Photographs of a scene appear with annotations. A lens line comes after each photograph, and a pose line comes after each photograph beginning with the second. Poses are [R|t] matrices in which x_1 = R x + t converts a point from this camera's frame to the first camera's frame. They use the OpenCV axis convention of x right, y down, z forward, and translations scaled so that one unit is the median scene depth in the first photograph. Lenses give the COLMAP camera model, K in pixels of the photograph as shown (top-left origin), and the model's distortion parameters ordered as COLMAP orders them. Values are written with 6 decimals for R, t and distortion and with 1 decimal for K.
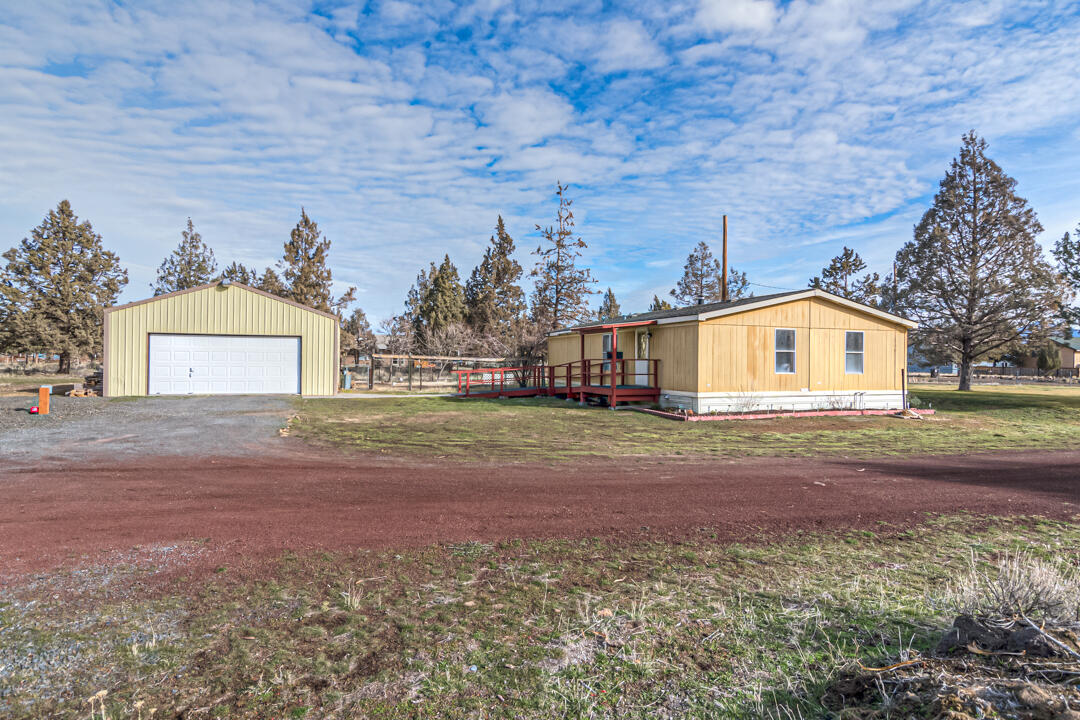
lens RADIAL K [[577.5, 0, 540.0], [0, 577.5, 360.0], [0, 0, 1]] dist [0.000363, 0.000129]
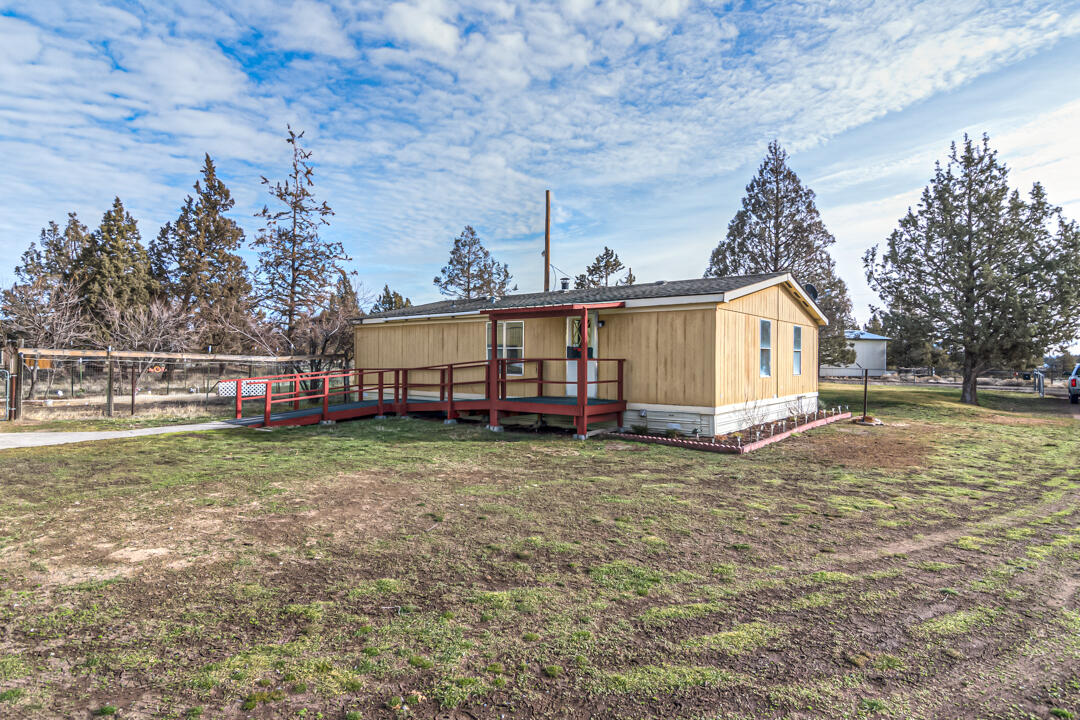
lens RADIAL K [[577.5, 0, 540.0], [0, 577.5, 360.0], [0, 0, 1]] dist [0.000363, 0.000129]
pose [[0.850759, -0.001849, 0.525552, -0.103391], [0.000022, 0.999994, 0.003482, -0.000768], [-0.525555, -0.002950, 0.850754, 0.200481]]
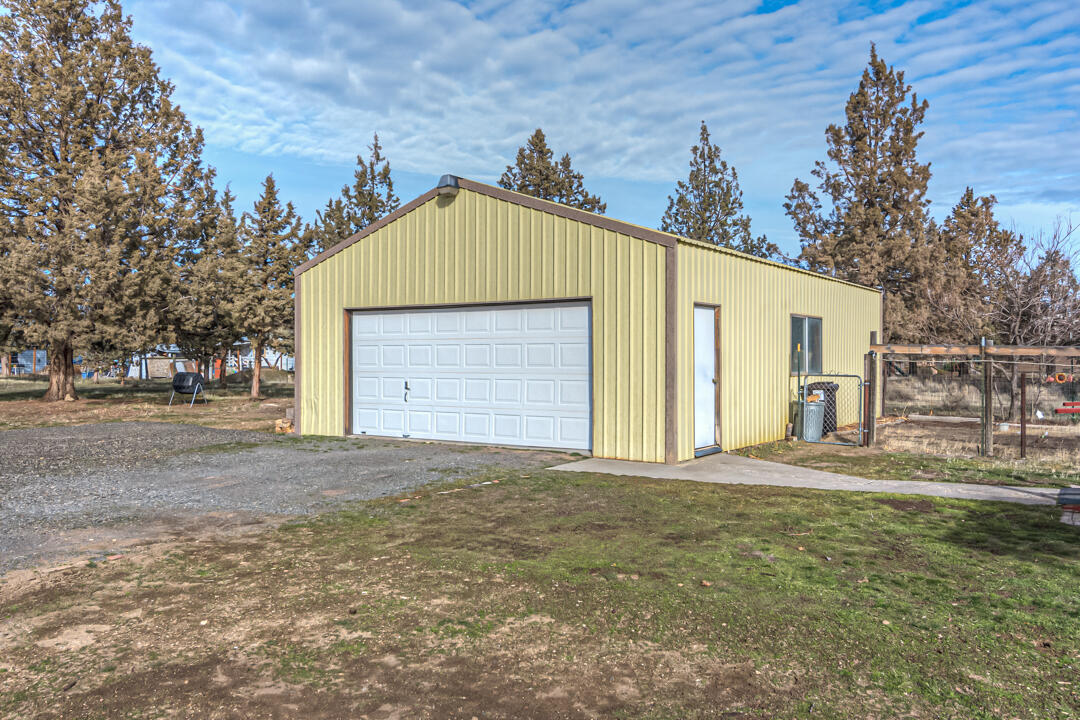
lens RADIAL K [[881.5, 0, 619.8], [0, 881.5, 361.2], [0, 0, 1]] dist [0.011456, 0.000841]
pose [[0.606162, -0.014714, -0.795205, 0.030680], [0.007152, 0.999889, -0.013049, 0.003826], [0.795309, 0.002223, 0.606201, 0.330353]]
